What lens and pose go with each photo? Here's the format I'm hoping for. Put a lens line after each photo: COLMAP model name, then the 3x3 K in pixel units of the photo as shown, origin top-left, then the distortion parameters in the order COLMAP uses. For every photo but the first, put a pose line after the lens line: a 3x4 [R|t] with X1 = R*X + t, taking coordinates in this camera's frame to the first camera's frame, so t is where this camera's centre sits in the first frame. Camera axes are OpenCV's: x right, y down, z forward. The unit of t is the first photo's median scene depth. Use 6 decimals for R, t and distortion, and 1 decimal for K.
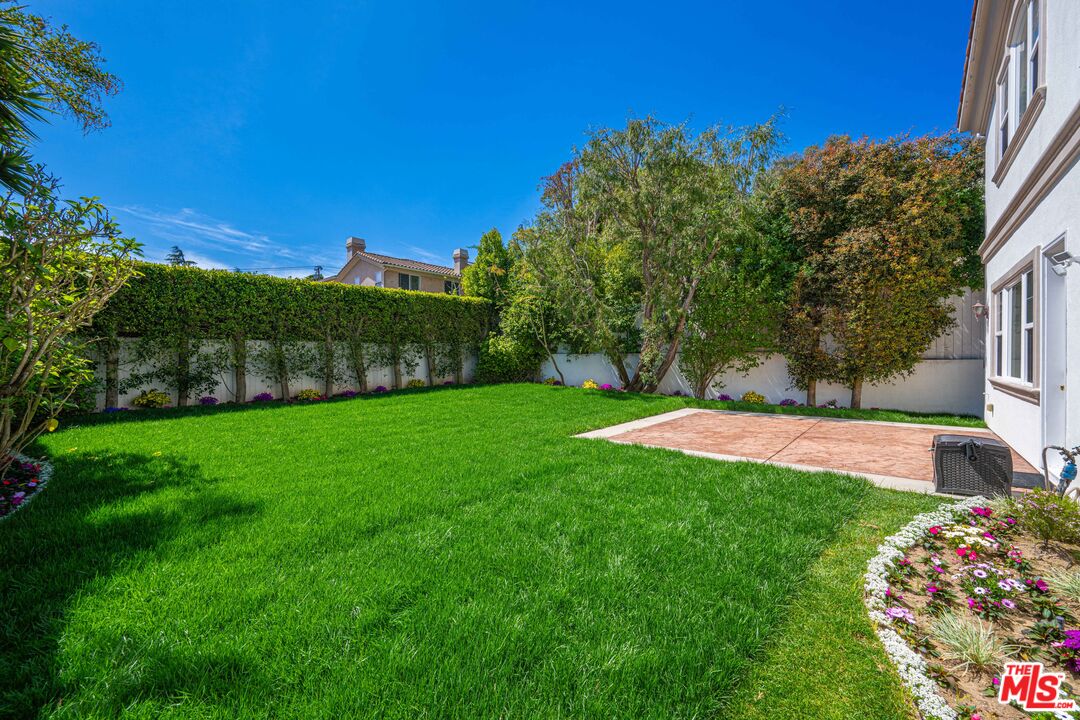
lens RADIAL K [[430.3, 0, 541.7], [0, 430.3, 356.0], [0, 0, 1]] dist [0.003132, 0.000661]
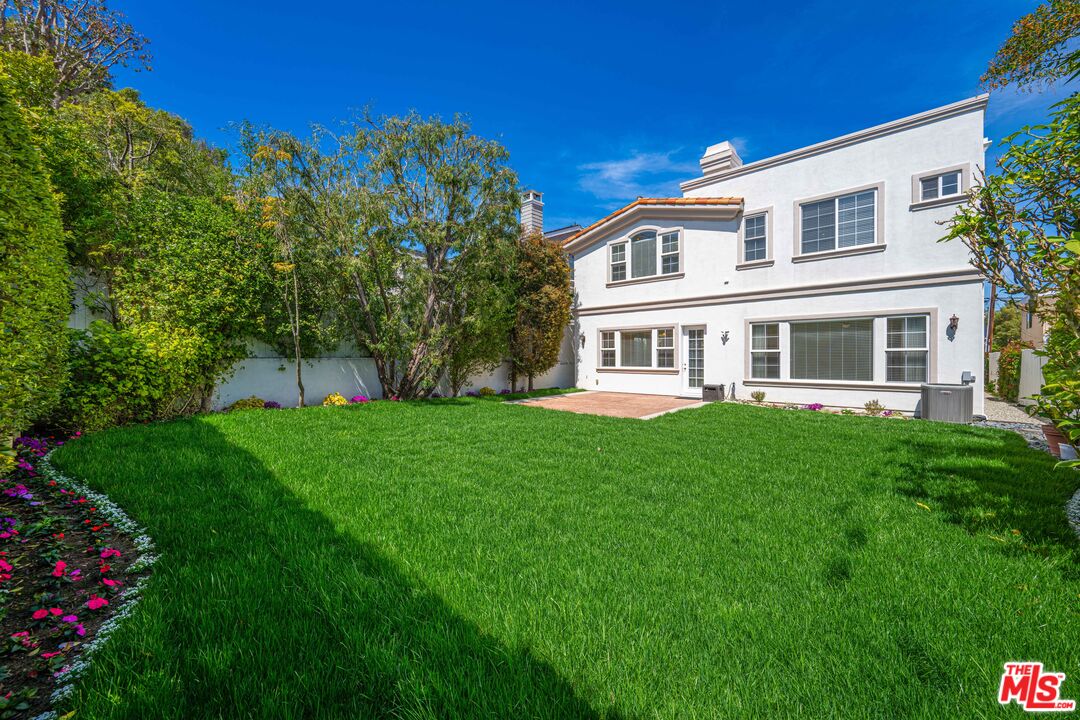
lens RADIAL K [[430.3, 0, 541.8], [0, 430.3, 358.3], [0, 0, 1]] dist [0.003132, 0.000661]
pose [[0.058569, -0.003556, 0.998277, -0.633413], [0.008334, 0.999961, 0.003073, -0.007895], [-0.998249, 0.008139, 0.058596, 0.545503]]
